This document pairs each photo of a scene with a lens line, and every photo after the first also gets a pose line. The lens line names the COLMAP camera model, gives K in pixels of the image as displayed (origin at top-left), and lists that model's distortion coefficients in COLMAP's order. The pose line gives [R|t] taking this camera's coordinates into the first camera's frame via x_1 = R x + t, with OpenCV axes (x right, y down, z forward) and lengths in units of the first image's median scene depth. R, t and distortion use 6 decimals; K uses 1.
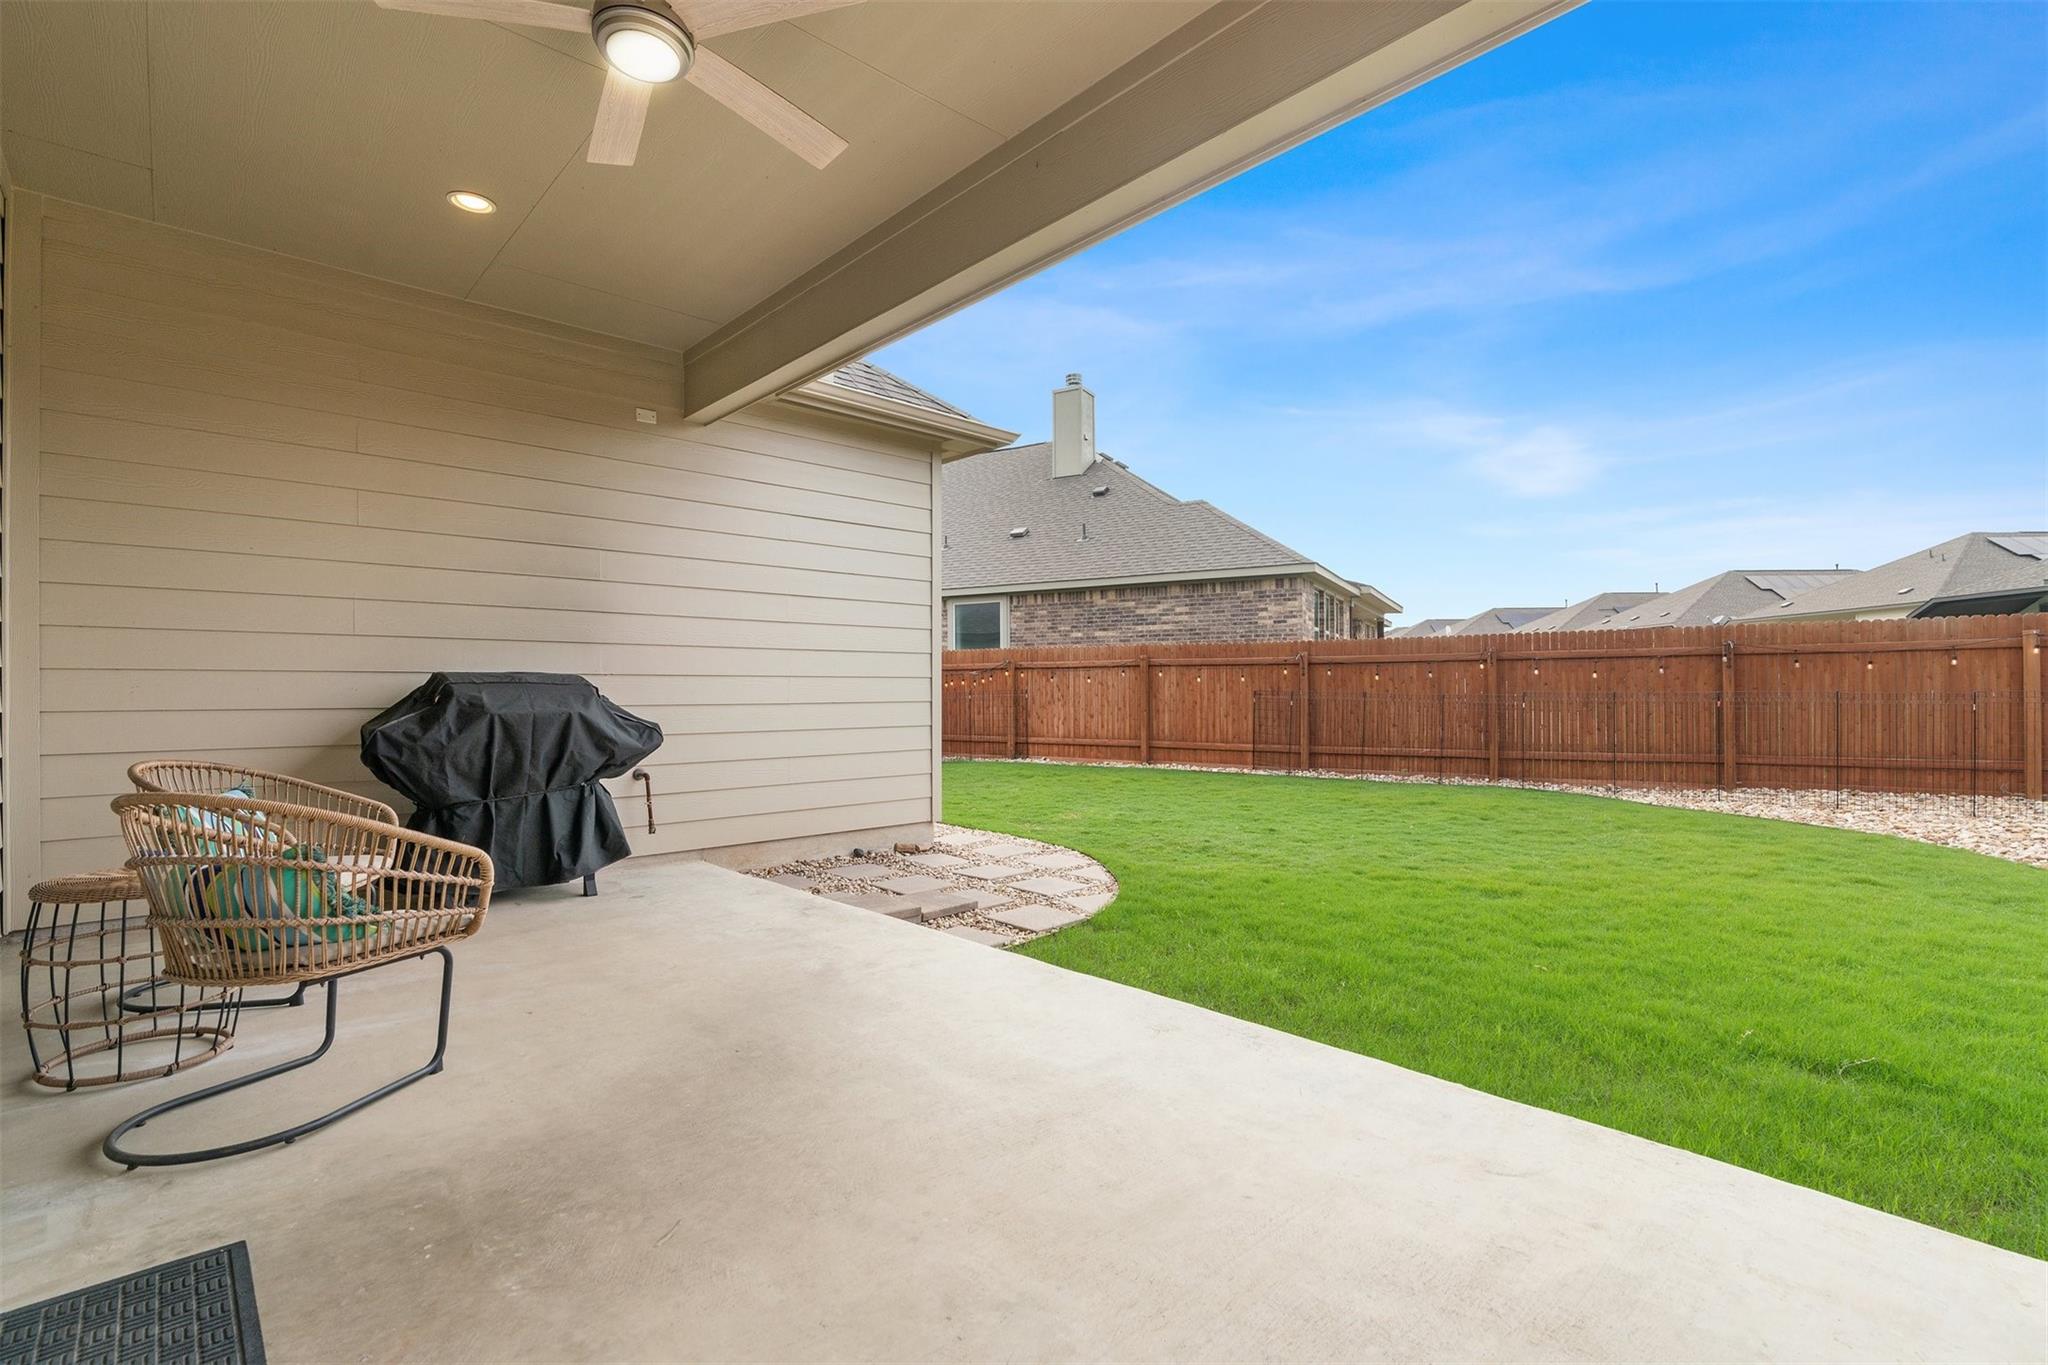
lens RADIAL K [[930.1, 0, 1017.9], [0, 930.1, 693.9], [0, 0, 1]] dist [-0.009147, 0.001201]
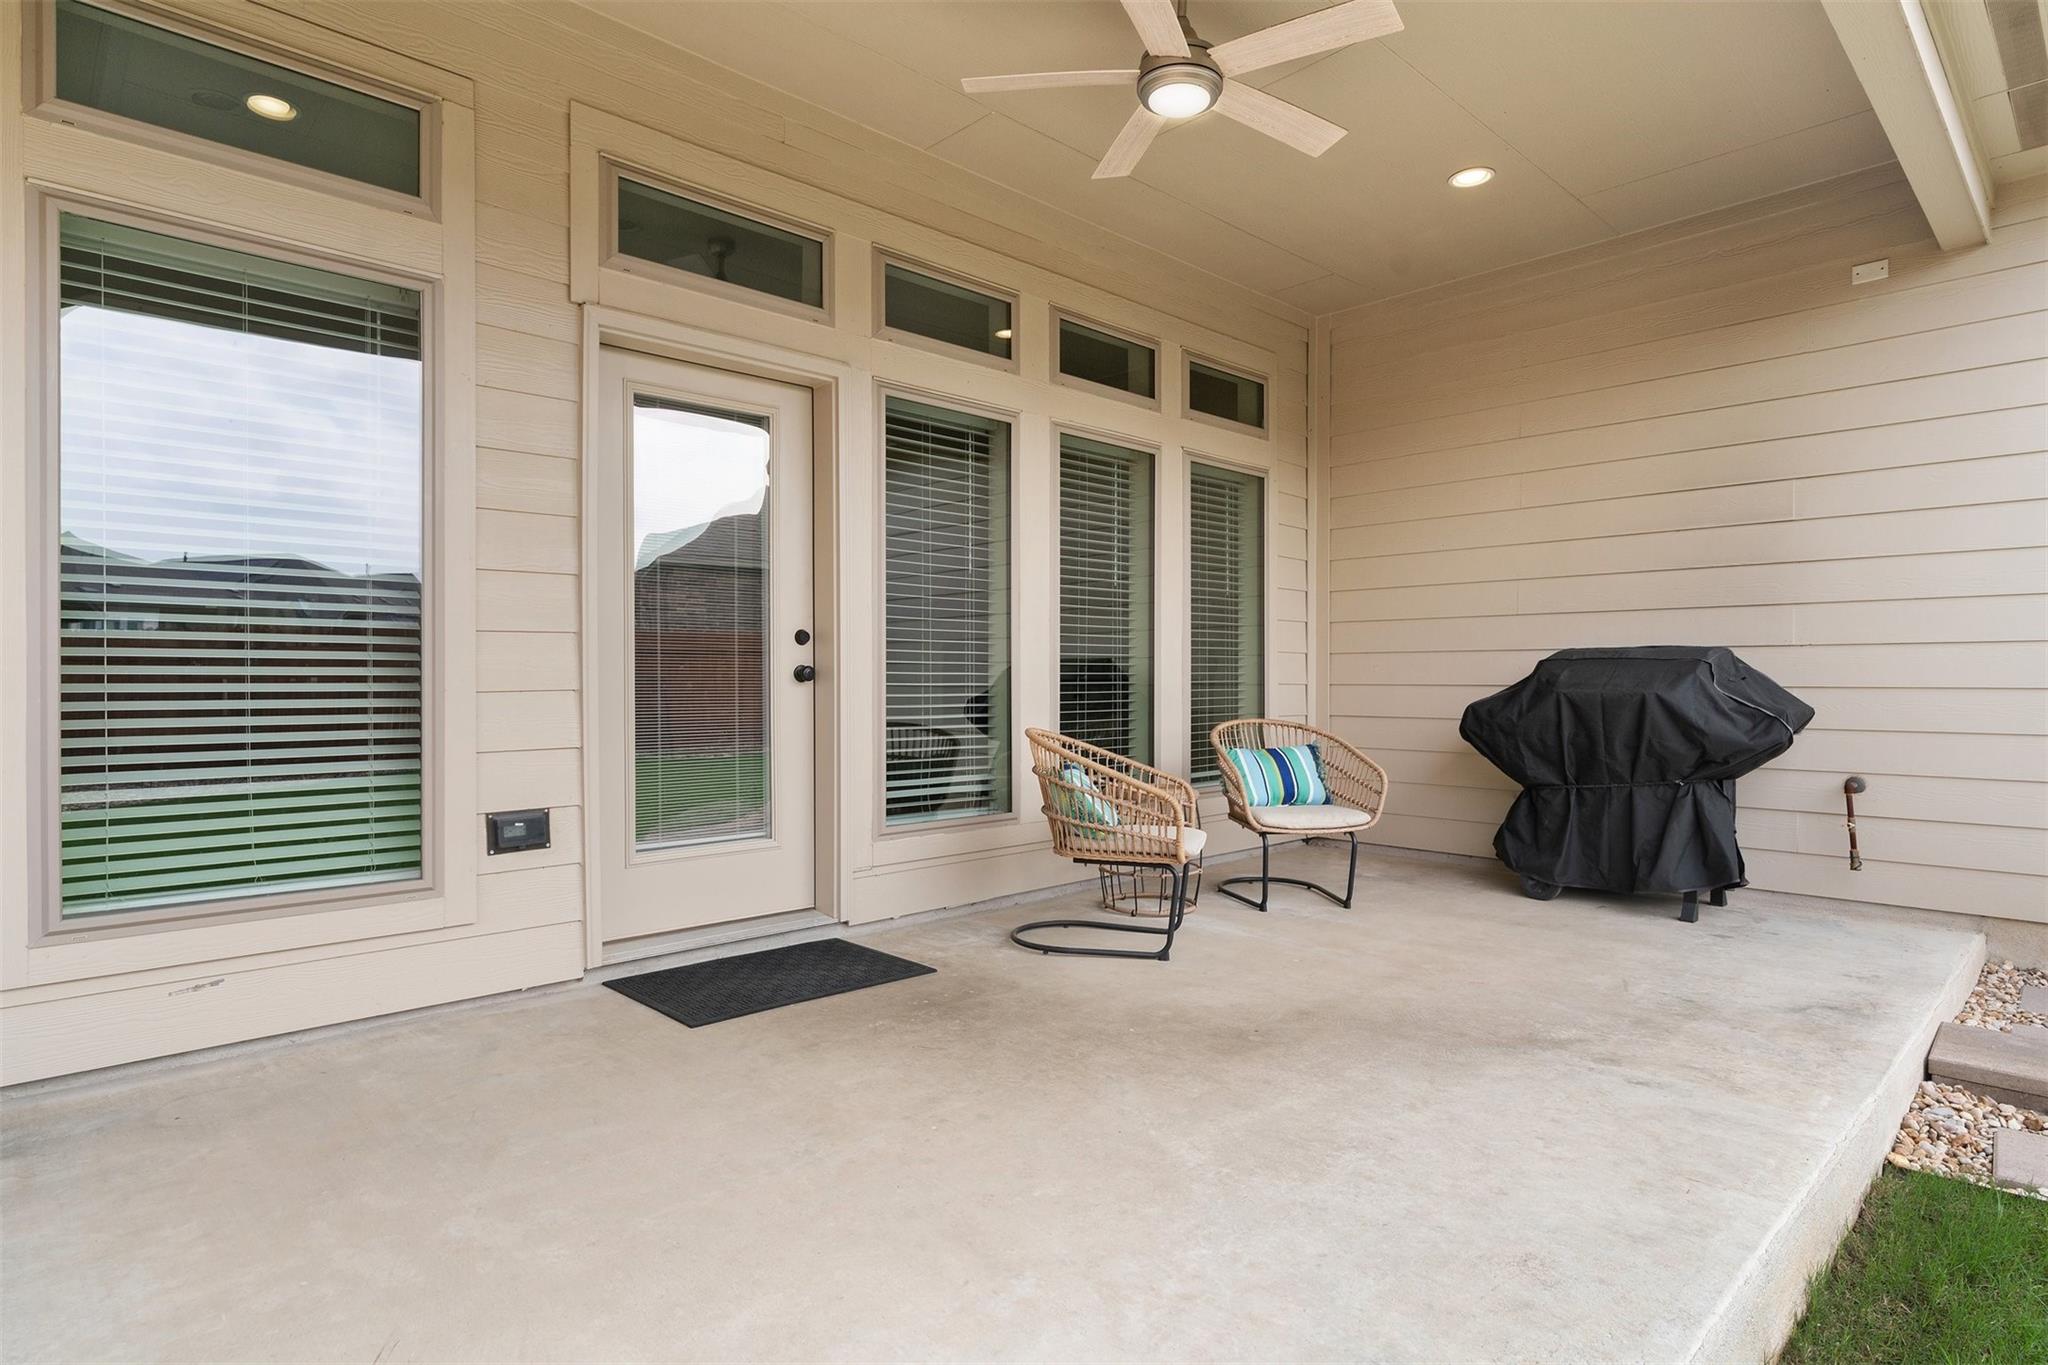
lens RADIAL K [[1088.7, 0, 1027.3], [0, 1088.7, 685.0], [0, 0, 1]] dist [-0.000278, 0.000071]
pose [[0.021961, 0.009879, -0.999710, 0.530432], [-0.000541, 0.999951, 0.009870, 0.003449], [0.999759, 0.000324, 0.021965, 0.457689]]
